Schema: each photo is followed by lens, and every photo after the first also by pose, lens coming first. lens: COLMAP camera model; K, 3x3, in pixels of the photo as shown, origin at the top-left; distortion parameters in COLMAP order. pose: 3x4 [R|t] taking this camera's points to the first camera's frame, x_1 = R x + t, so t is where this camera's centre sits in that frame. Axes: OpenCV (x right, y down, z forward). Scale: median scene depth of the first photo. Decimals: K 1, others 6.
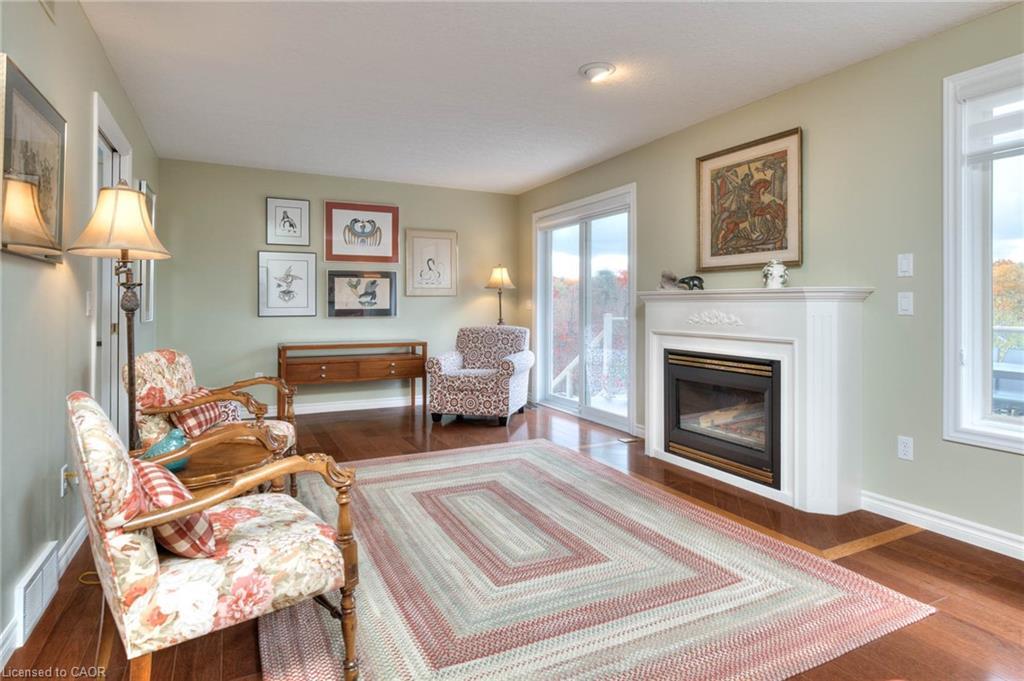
lens RADIAL K [[559.7, 0, 505.5], [0, 559.7, 307.9], [0, 0, 1]] dist [-0.002186, -0.000176]
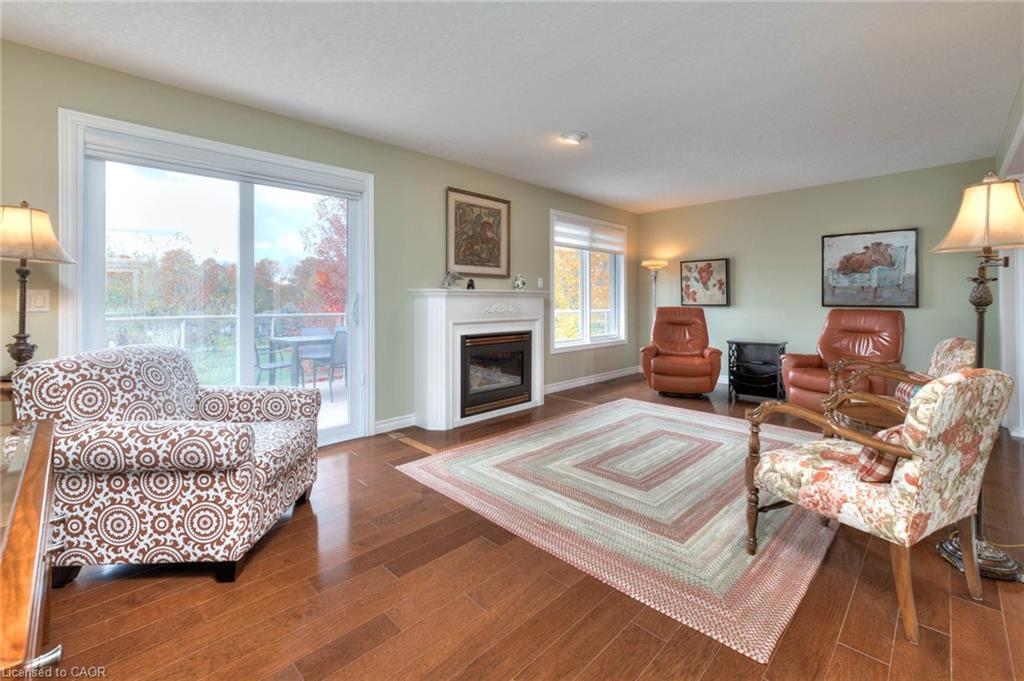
lens RADIAL K [[437.4, 0, 513.3], [0, 437.4, 300.1], [0, 0, 1]] dist [-0.001160, -0.000006]
pose [[-0.325073, -0.002254, 0.945686, -0.731162], [0.004551, 0.999982, 0.003948, -0.010003], [-0.945678, 0.005588, -0.325057, 1.312098]]
